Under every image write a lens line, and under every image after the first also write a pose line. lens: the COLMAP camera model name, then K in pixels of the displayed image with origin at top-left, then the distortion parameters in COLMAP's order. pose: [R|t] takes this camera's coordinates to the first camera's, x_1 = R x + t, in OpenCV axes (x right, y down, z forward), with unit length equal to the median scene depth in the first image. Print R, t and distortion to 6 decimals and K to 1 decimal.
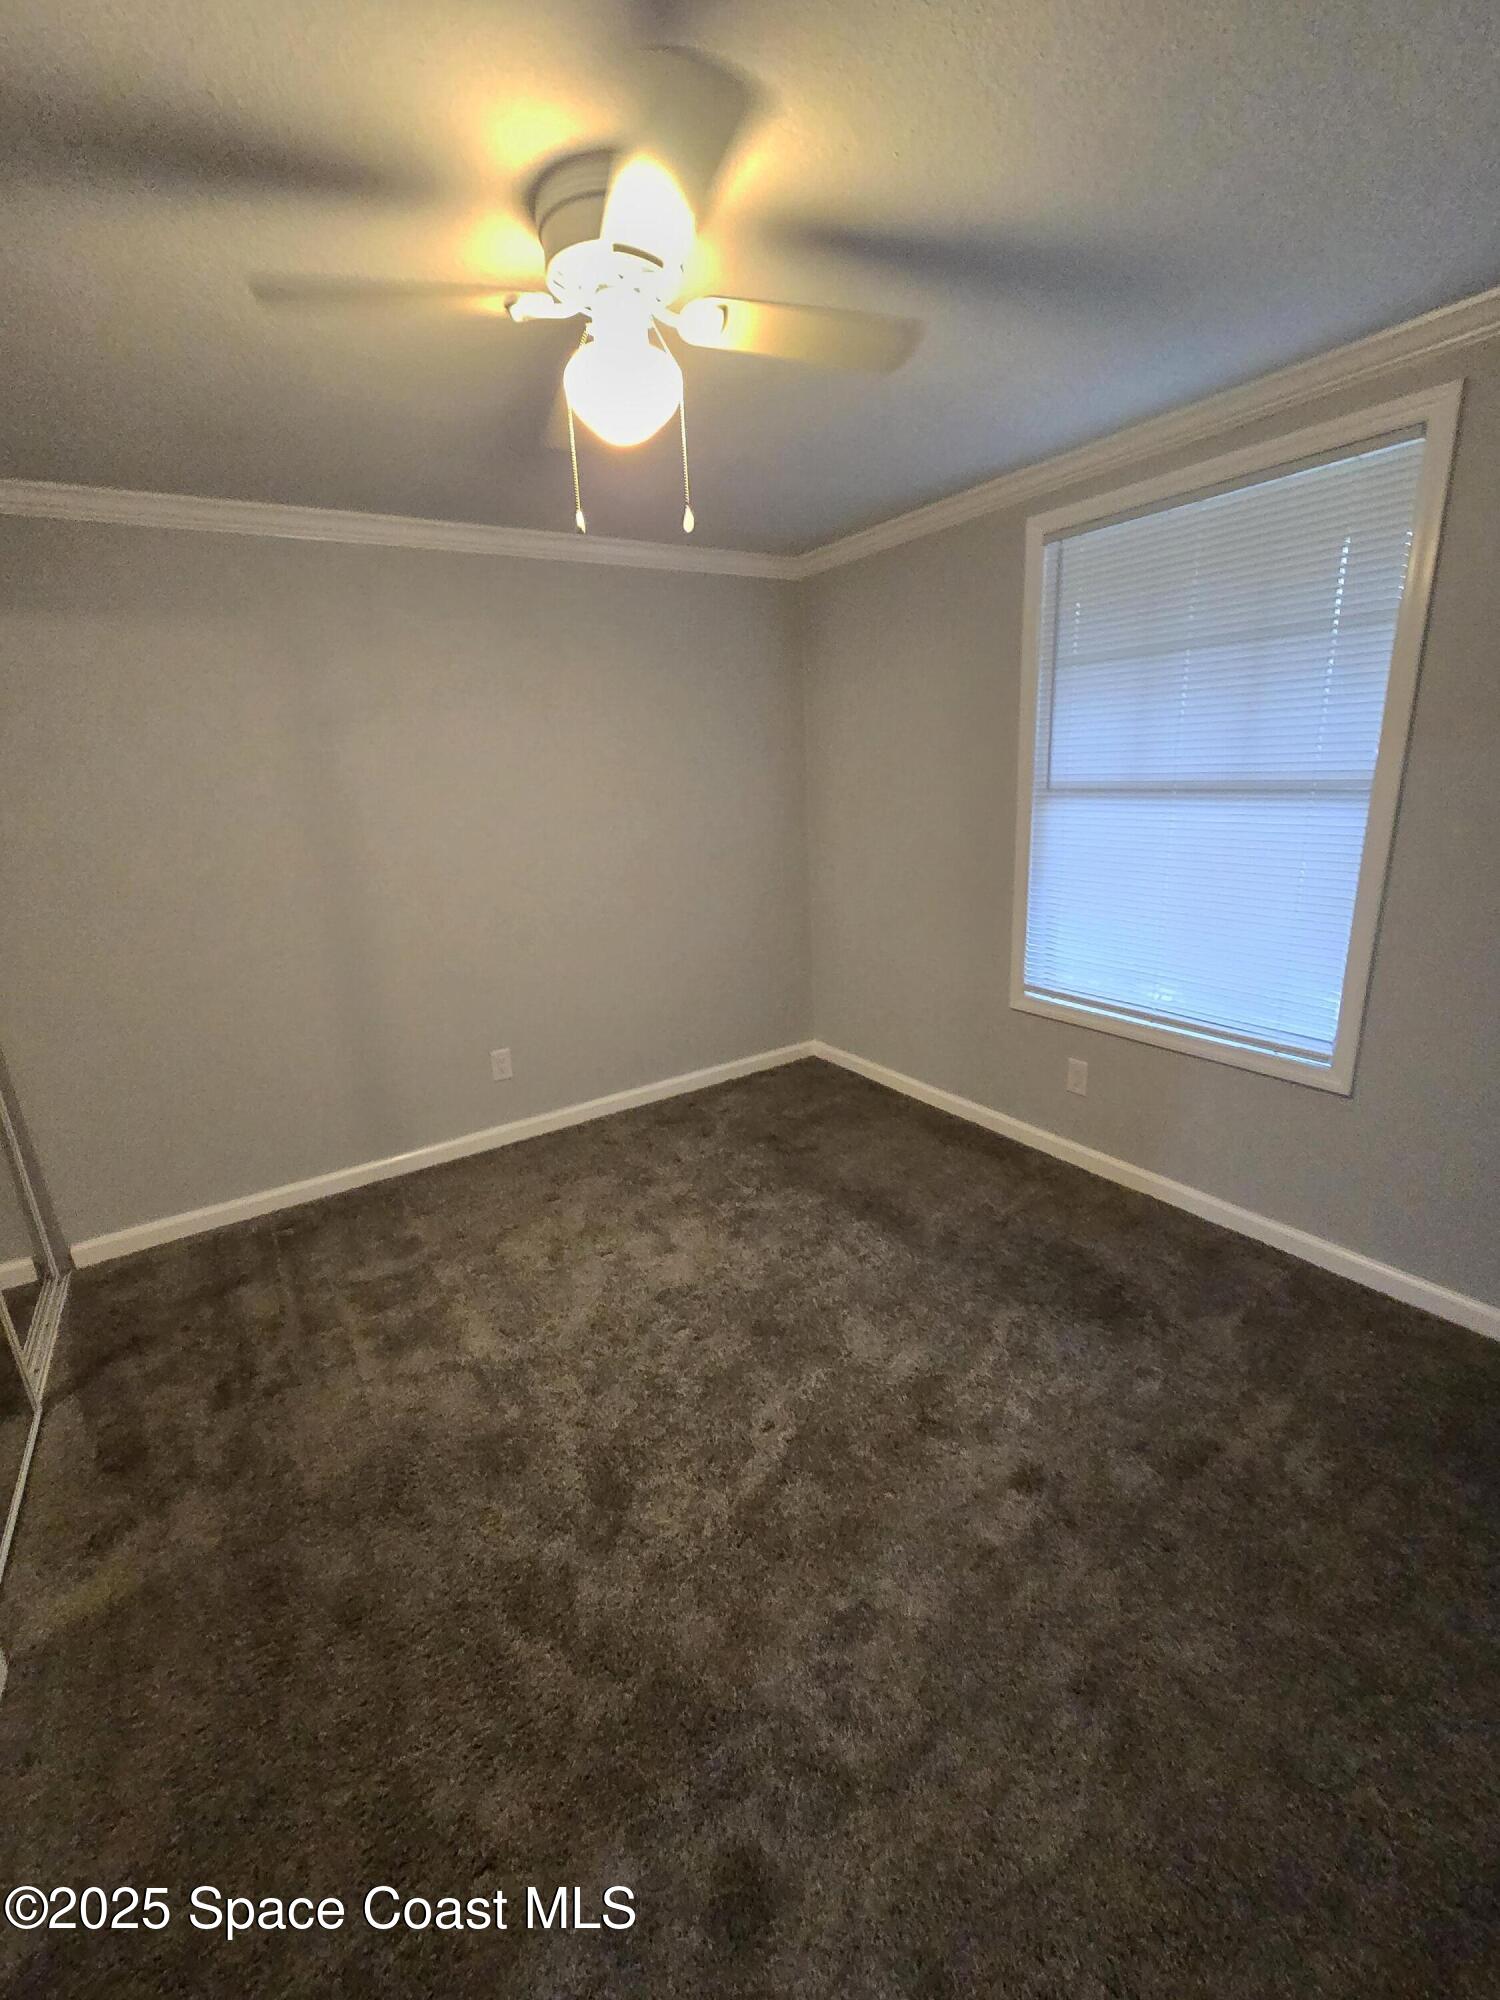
lens RADIAL K [[823.8, 0, 743.2], [0, 823.8, 992.4], [0, 0, 1]] dist [-0.016355, 0.007531]
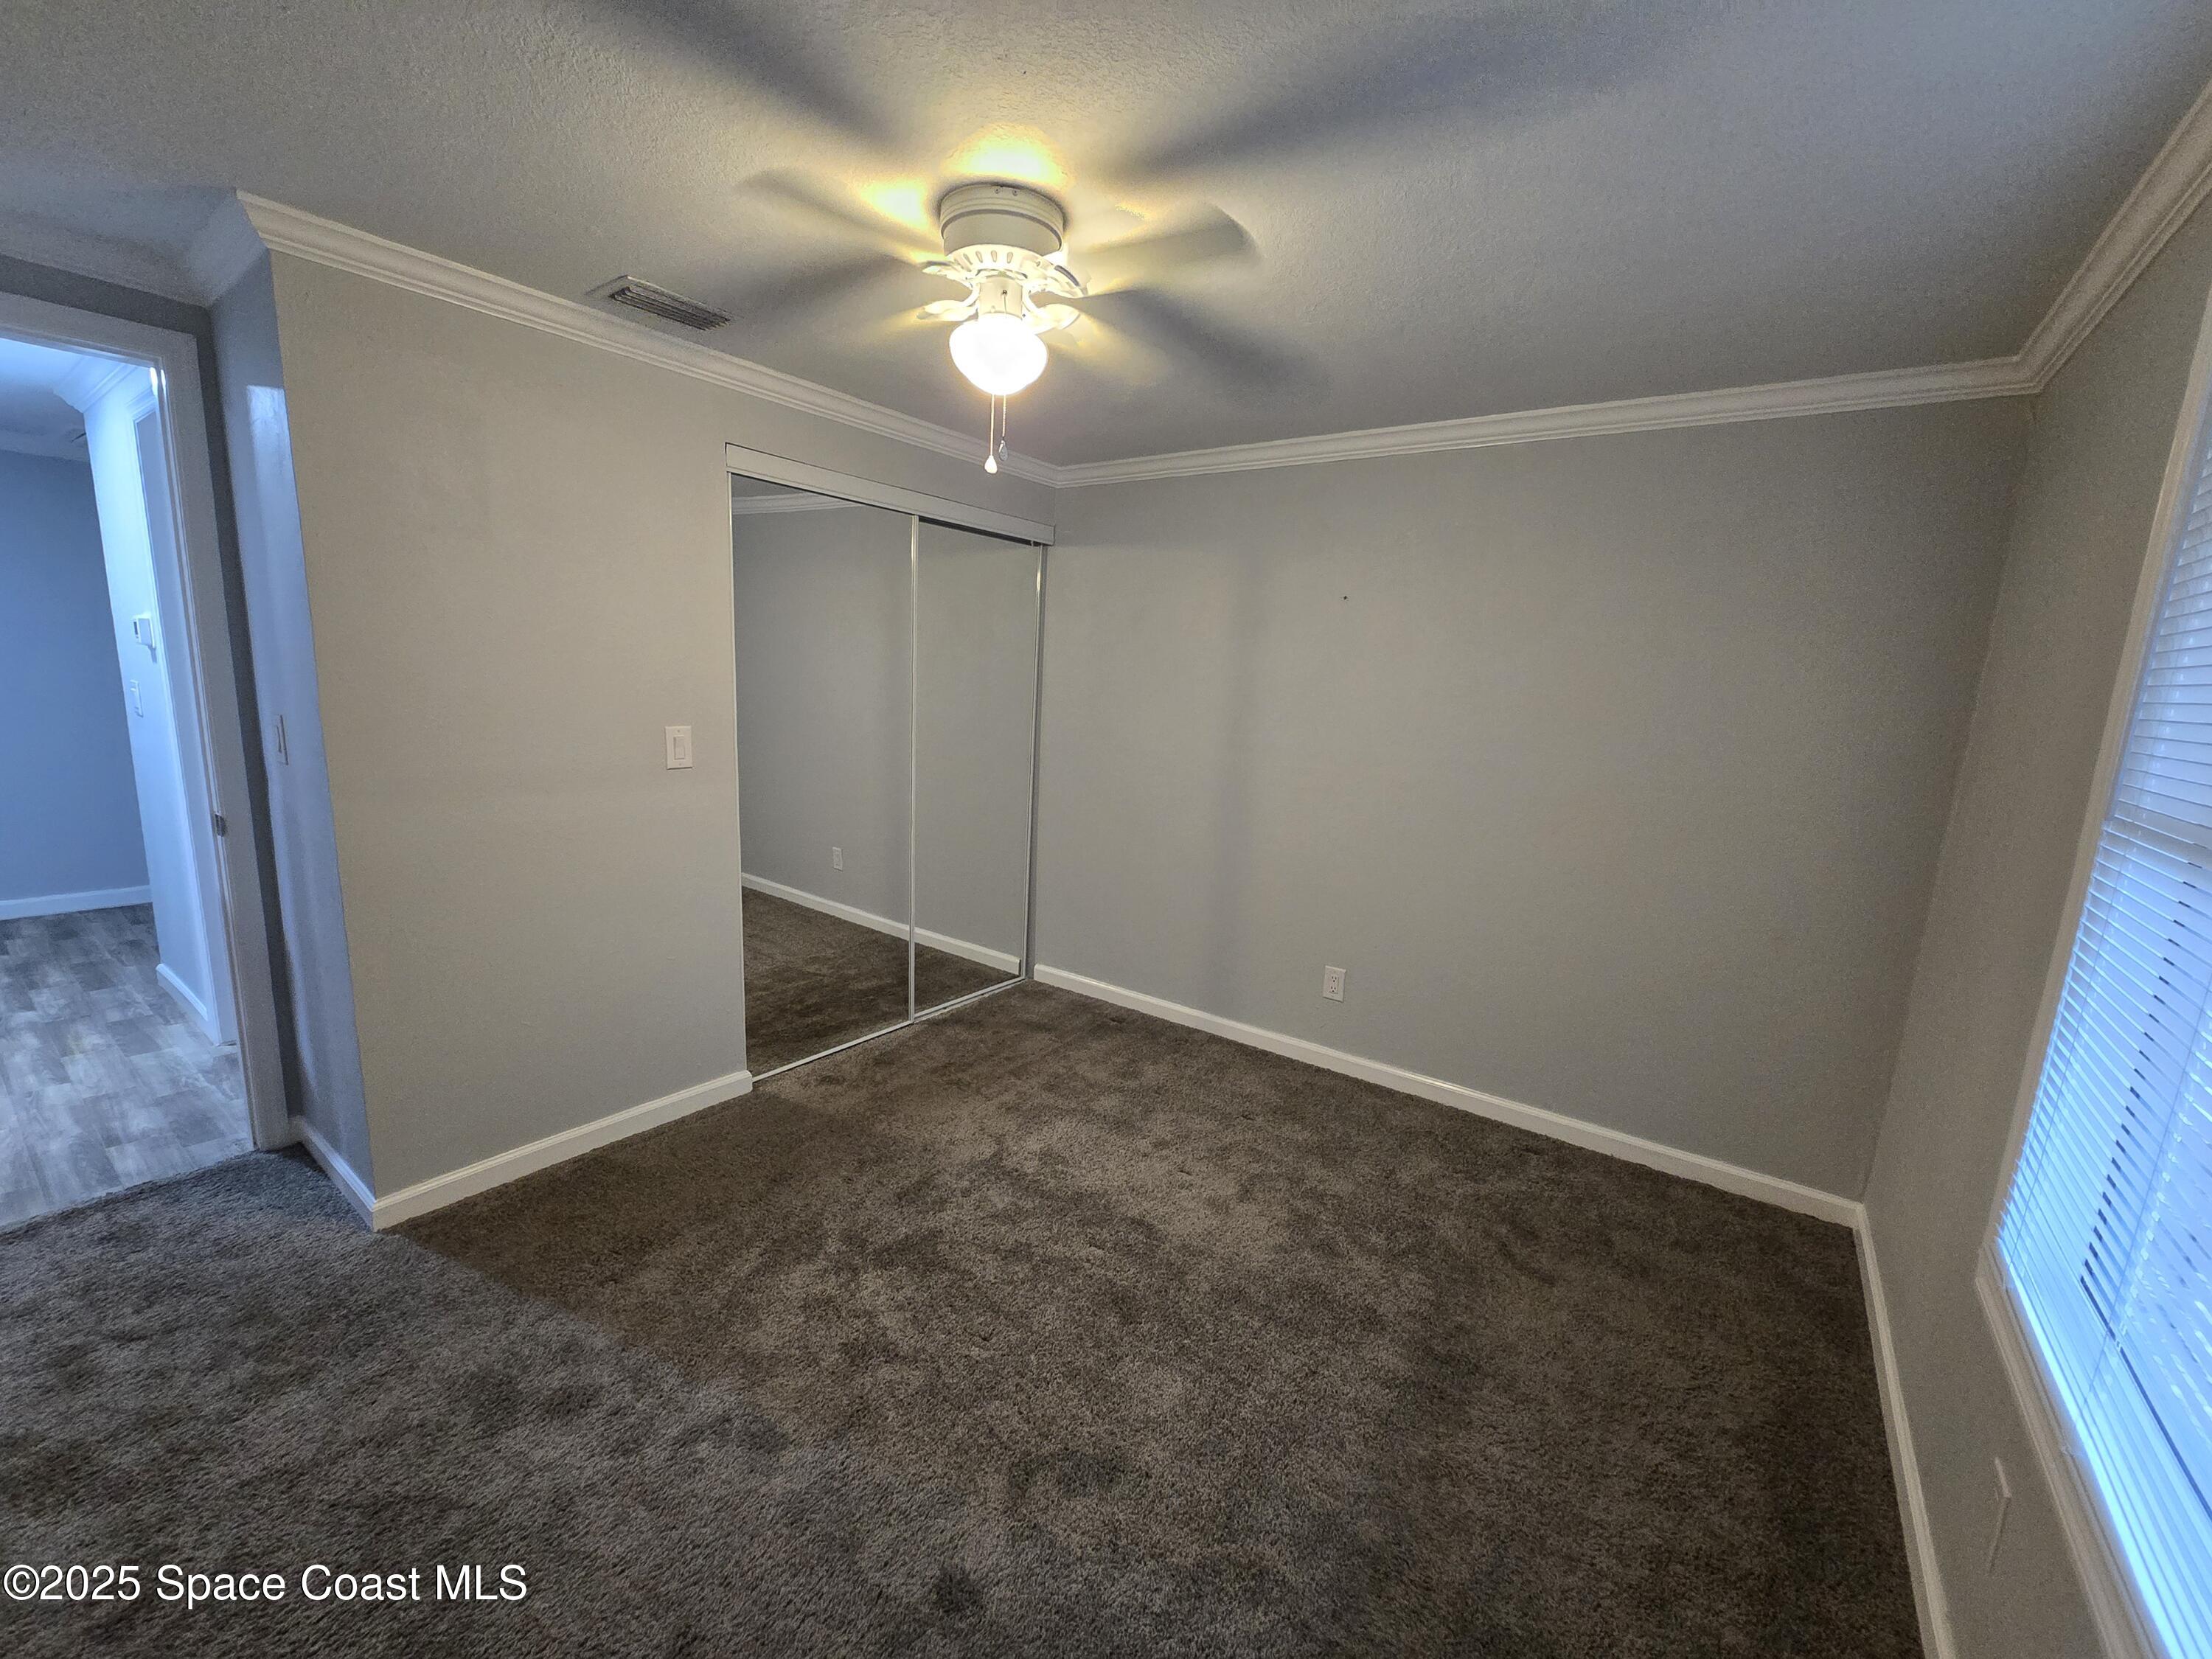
lens RADIAL K [[911.1, 0, 1100.9], [0, 911.1, 837.6], [0, 0, 1]] dist [-0.016355, 0.007531]
pose [[0.350689, 0.239117, -0.905450, 0.682445], [-0.316253, 0.940293, 0.125830, -0.151758], [0.881476, 0.242224, 0.405372, 0.410709]]
